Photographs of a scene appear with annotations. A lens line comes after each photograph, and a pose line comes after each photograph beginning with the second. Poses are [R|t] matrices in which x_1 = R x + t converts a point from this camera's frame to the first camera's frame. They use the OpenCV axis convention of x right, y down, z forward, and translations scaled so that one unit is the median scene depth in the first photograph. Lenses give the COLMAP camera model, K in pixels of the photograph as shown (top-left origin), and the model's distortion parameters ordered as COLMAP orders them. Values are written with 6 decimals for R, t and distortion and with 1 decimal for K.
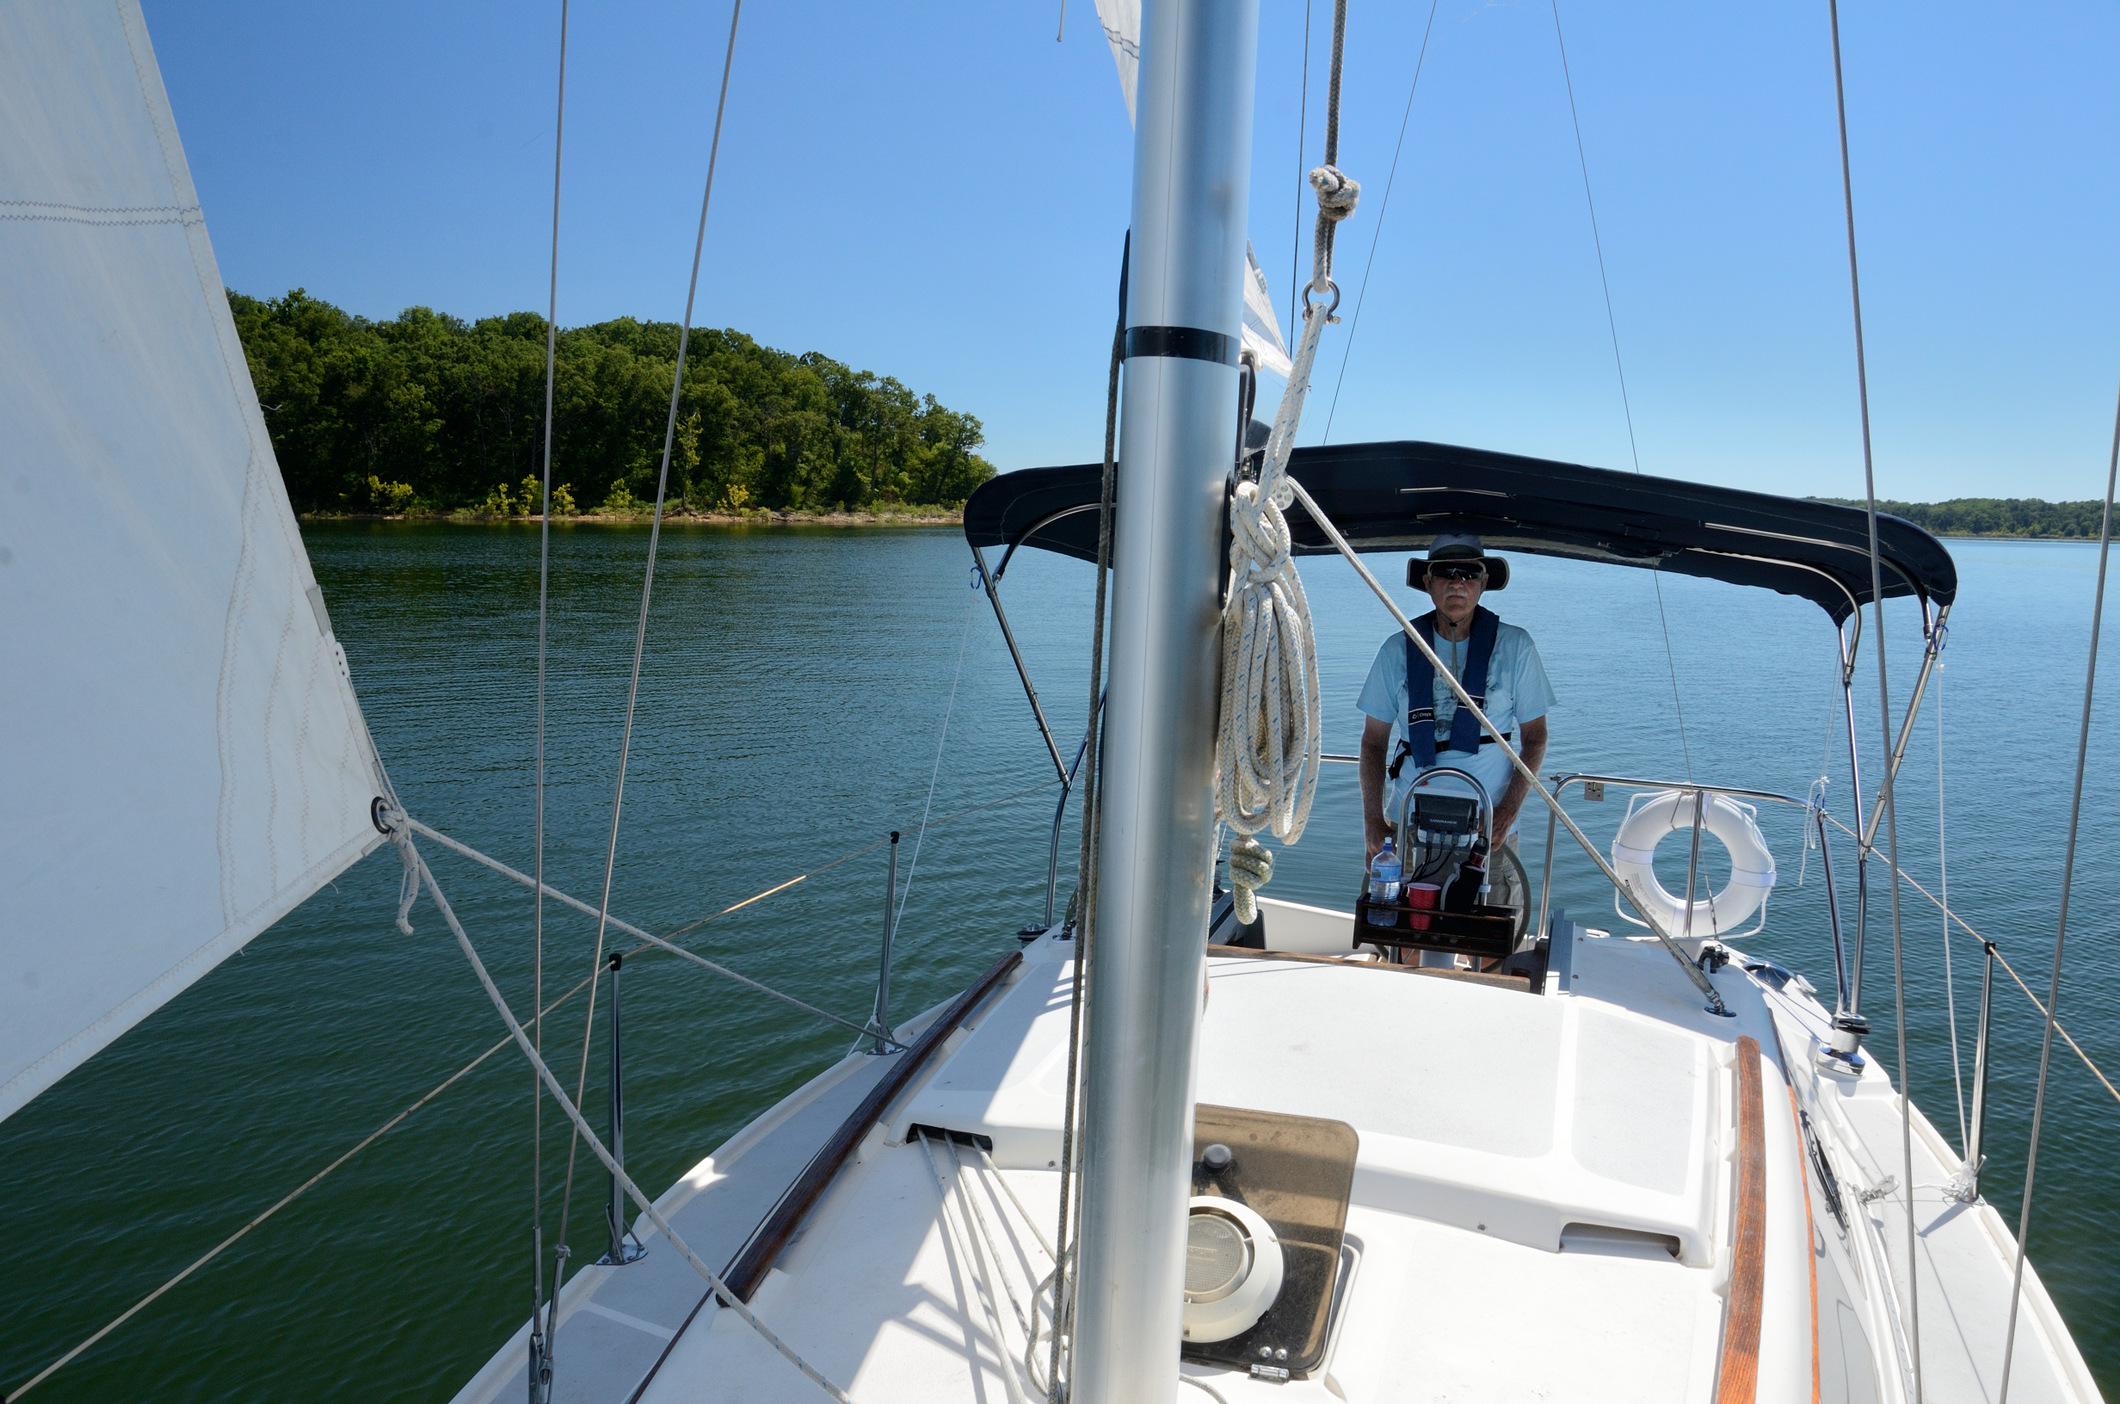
lens RADIAL K [[1607.0, 0, 1060.0], [0, 1607.0, 702.0], [0, 0, 1]] dist [0.000518, 0.008553]
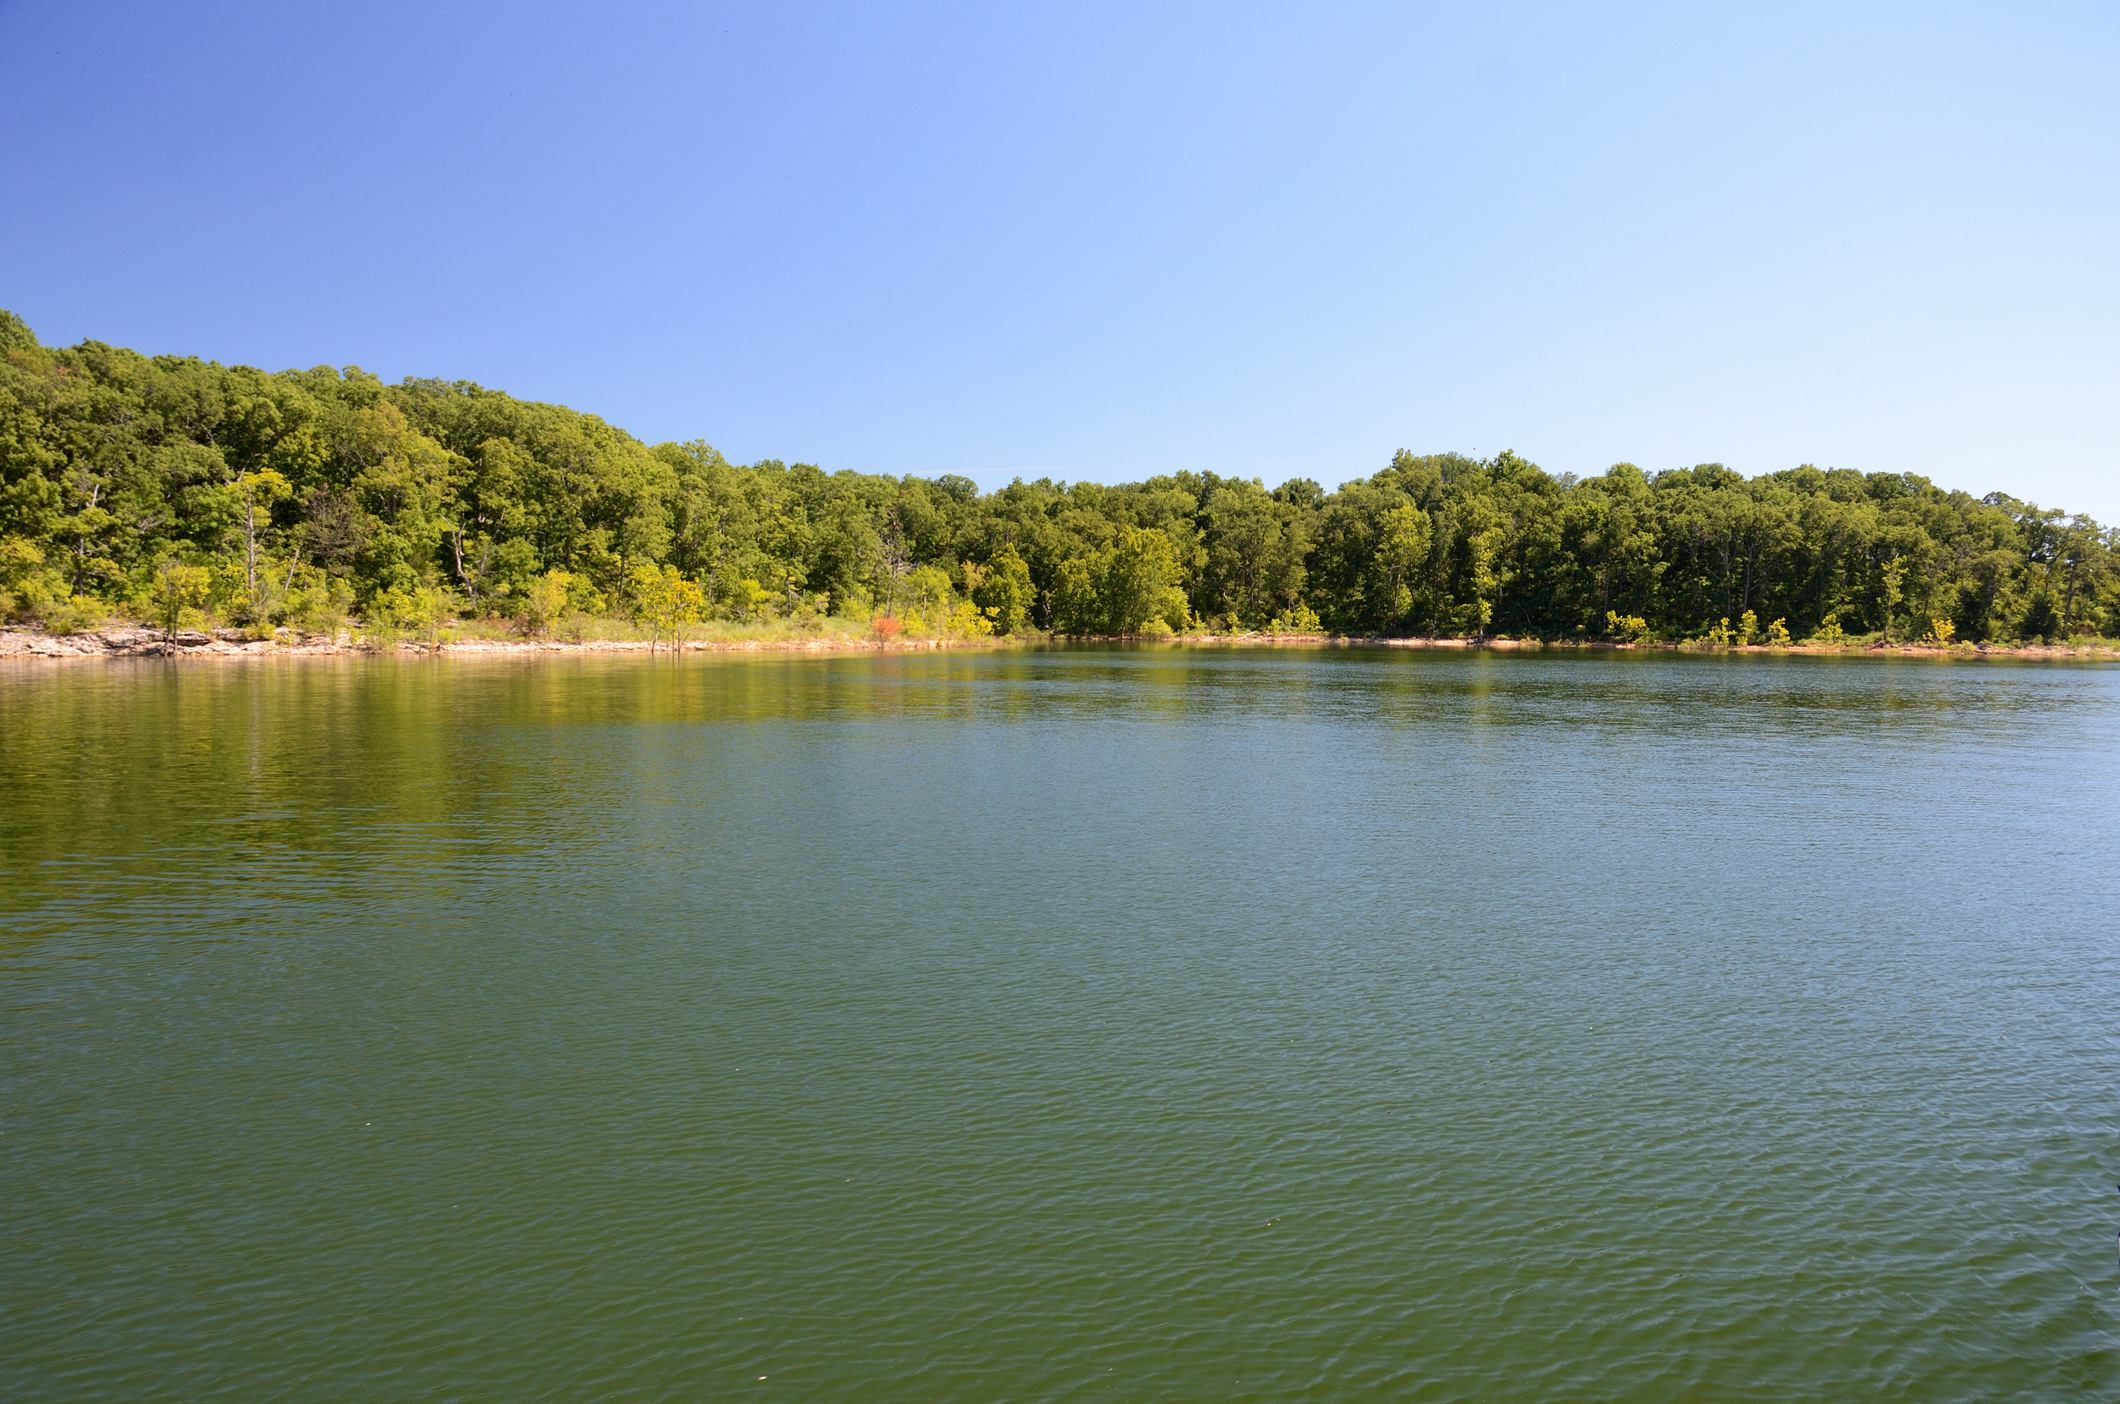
lens RADIAL K [[1607.0, 0, 1060.0], [0, 1607.0, 702.0], [0, 0, 1]] dist [0.000518, 0.008553]
pose [[0.900423, 0.035246, -0.433586, -0.260080], [-0.057204, 0.997651, -0.037696, -0.005530], [0.431238, 0.058745, 0.900324, -0.222095]]
